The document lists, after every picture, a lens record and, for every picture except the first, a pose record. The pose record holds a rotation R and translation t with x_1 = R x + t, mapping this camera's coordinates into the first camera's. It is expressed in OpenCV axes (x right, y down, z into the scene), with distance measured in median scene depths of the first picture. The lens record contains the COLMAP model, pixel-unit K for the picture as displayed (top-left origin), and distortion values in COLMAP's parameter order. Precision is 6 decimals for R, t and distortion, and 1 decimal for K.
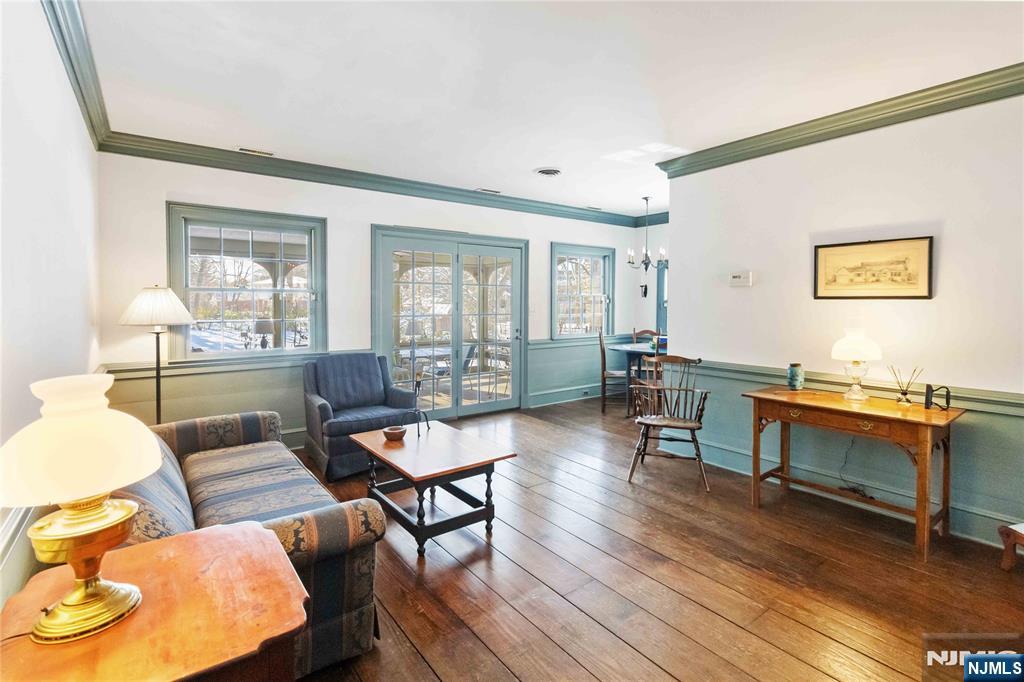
lens RADIAL K [[477.2, 0, 510.9], [0, 477.2, 303.9], [0, 0, 1]] dist [0.003900, 0.000227]
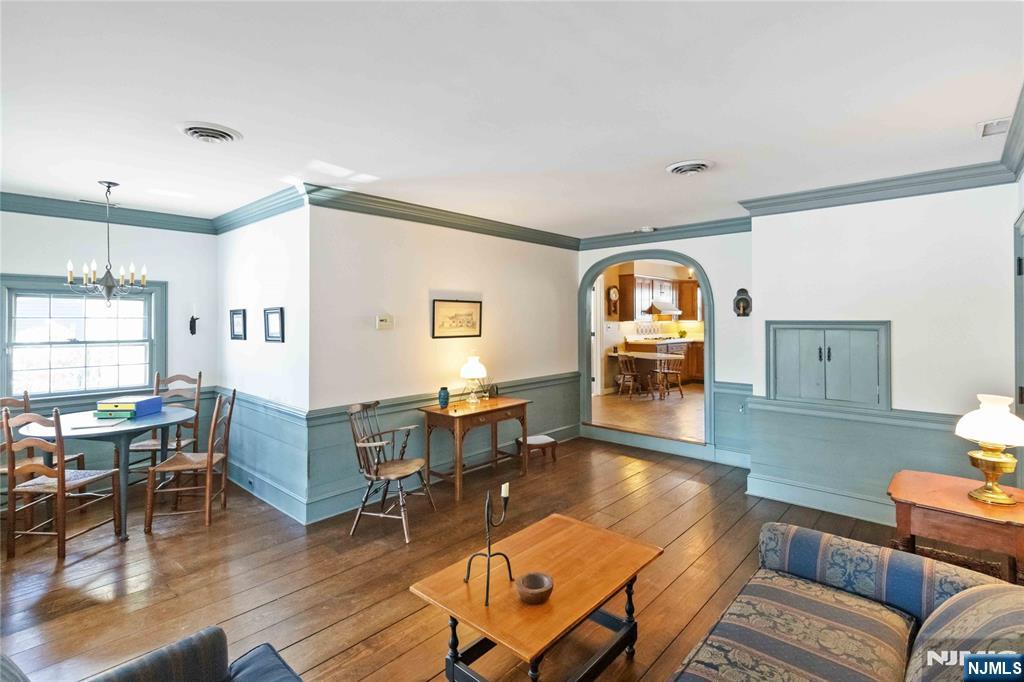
lens RADIAL K [[477.2, 0, 521.0], [0, 477.2, 313.2], [0, 0, 1]] dist [0.003900, 0.000227]
pose [[-0.191292, 0.008099, 0.981500, -0.767419], [0.008895, 0.999939, -0.006517, -0.072392], [-0.981493, 0.007484, -0.191352, 1.029011]]
